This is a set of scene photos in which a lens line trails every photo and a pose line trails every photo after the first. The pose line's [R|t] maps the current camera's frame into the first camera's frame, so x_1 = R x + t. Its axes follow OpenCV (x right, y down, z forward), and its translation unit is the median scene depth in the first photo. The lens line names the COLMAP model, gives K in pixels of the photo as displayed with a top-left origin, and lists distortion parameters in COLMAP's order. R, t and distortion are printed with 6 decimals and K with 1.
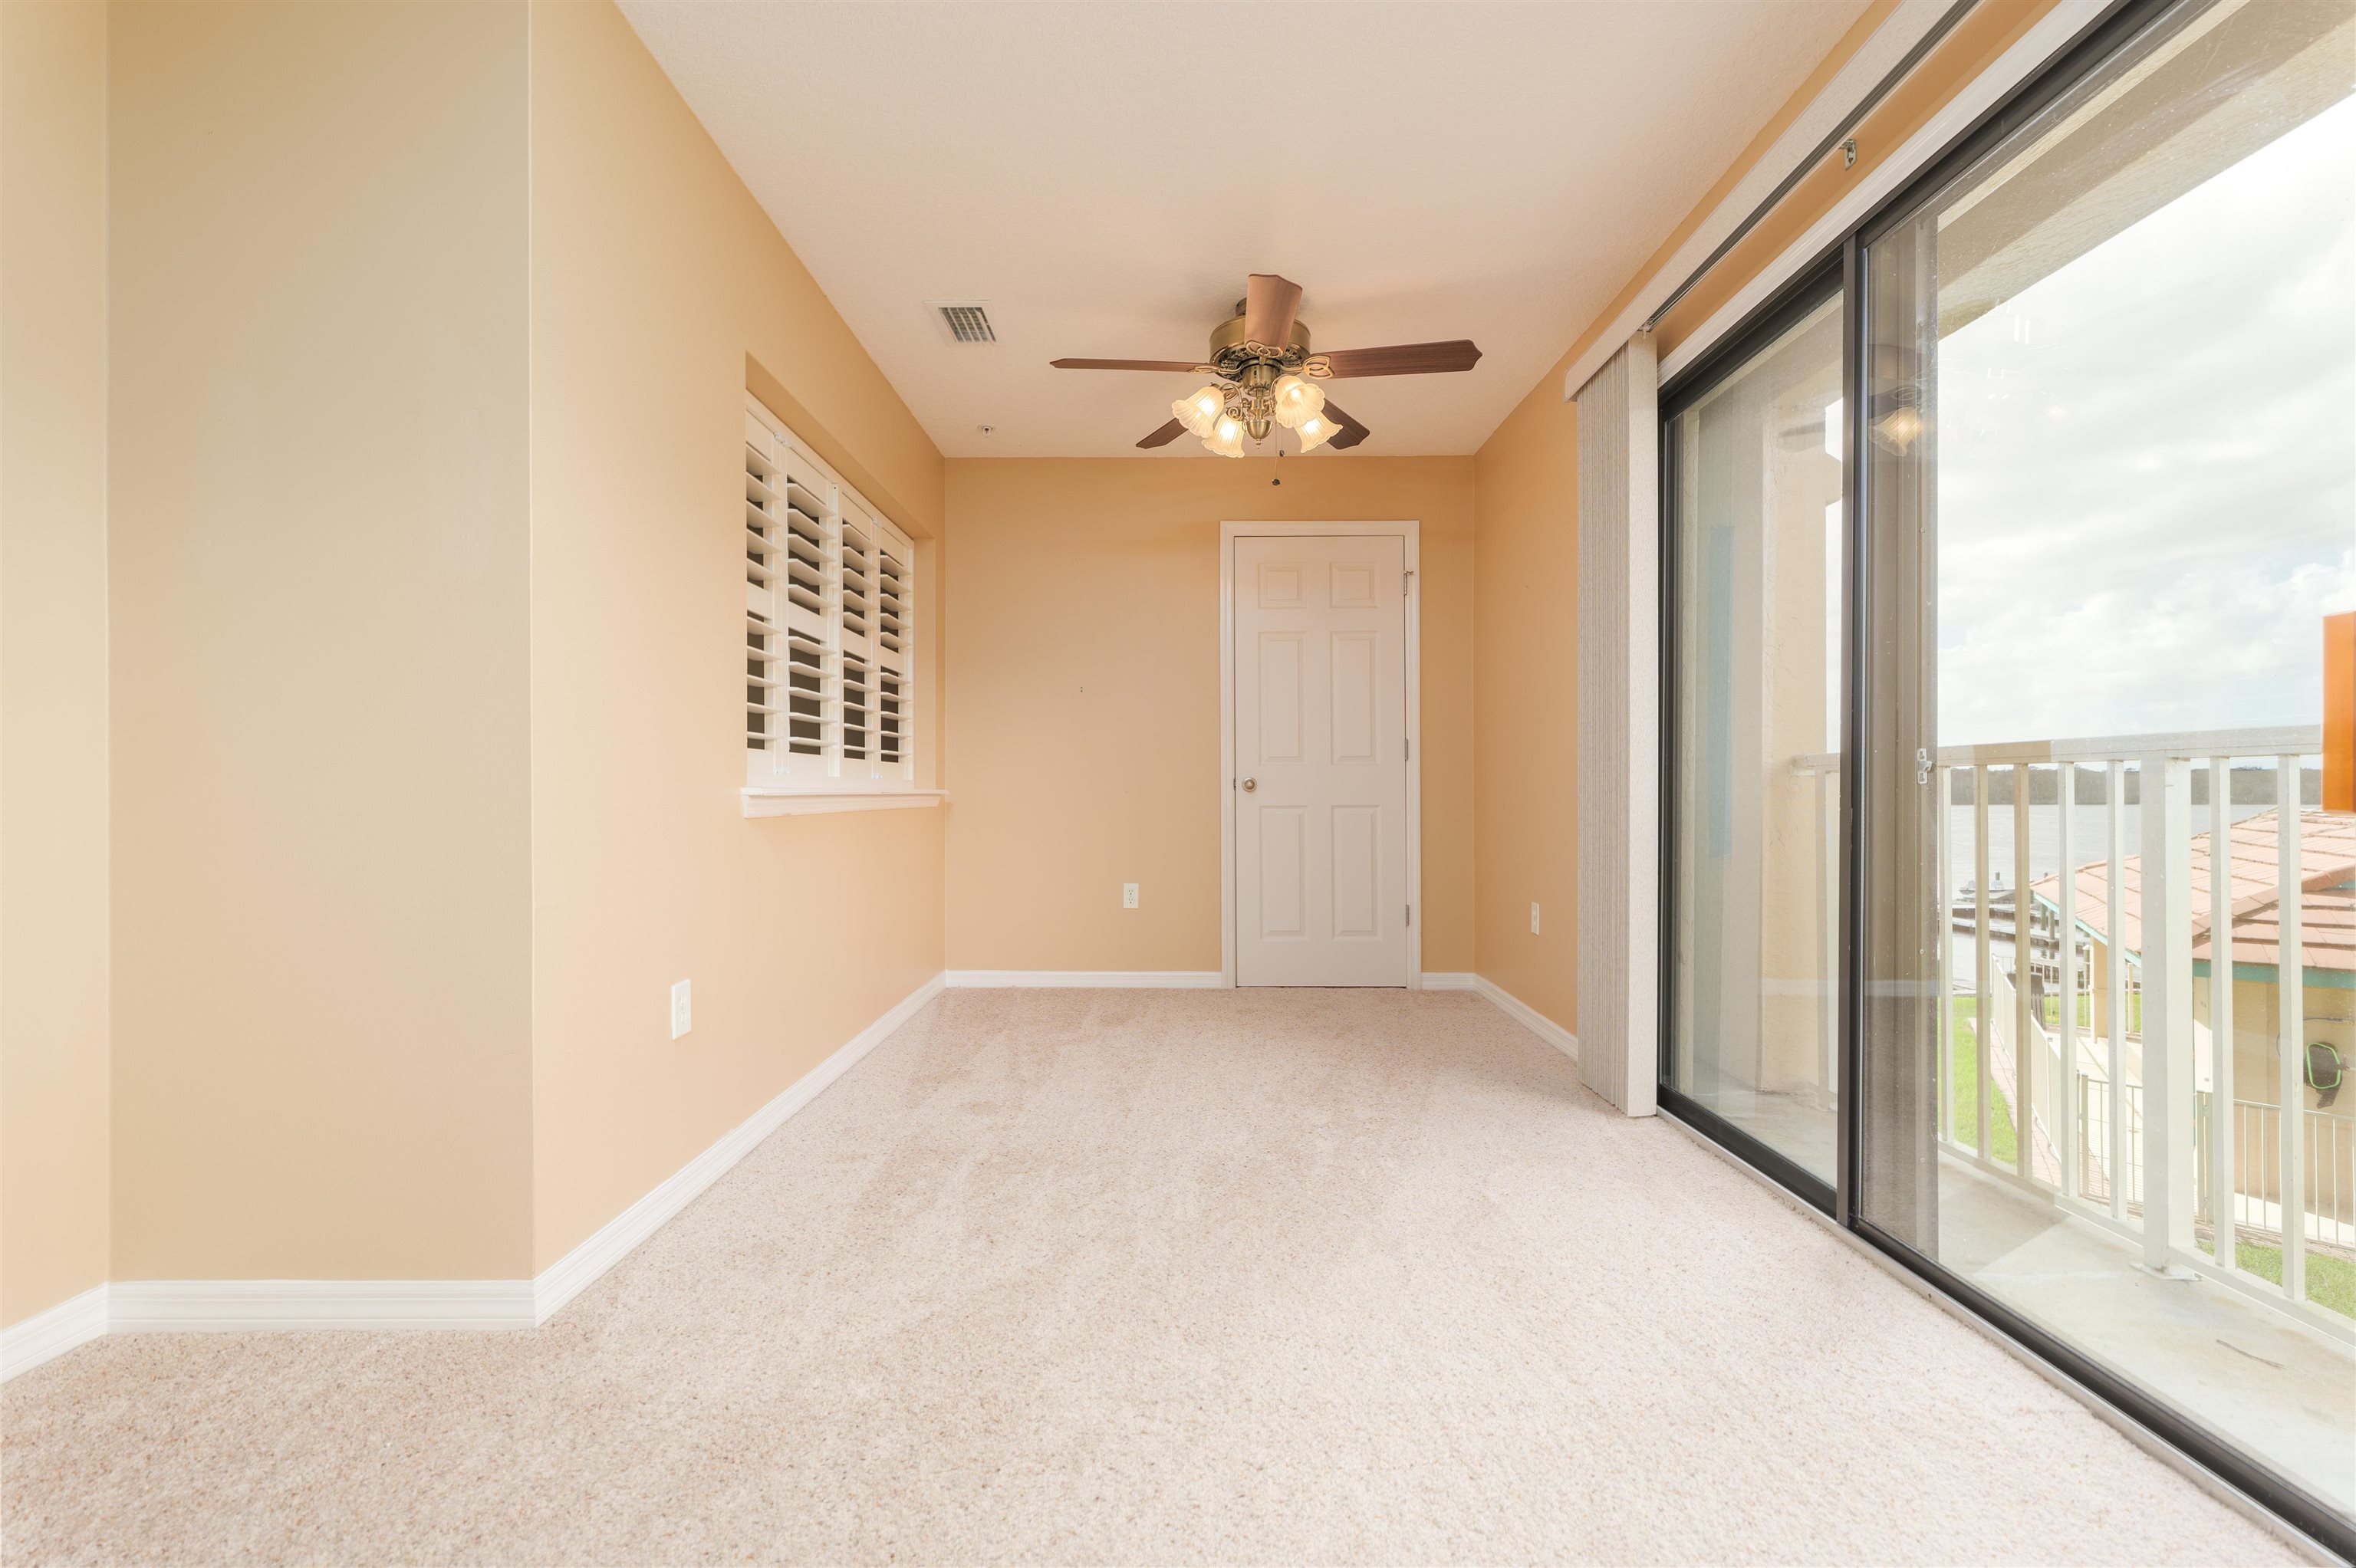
lens RADIAL K [[968.0, 0, 1164.5], [0, 968.0, 789.2], [0, 0, 1]] dist [-0.015502, -0.000272]
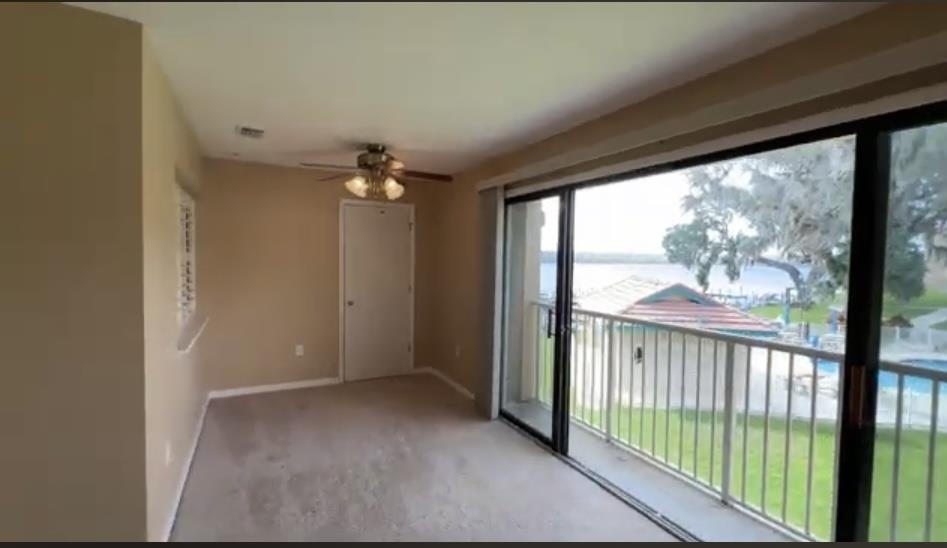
lens RADIAL K [[424.0, 0, 481.5], [0, 424.0, 270.6], [0, 0, 1]] dist [-0.011509, 0.000231]
pose [[0.874146, -0.002265, 0.485658, -0.217785], [-0.013353, 0.999499, 0.028695, -0.182350], [-0.485479, -0.031568, 0.873678, -0.201106]]
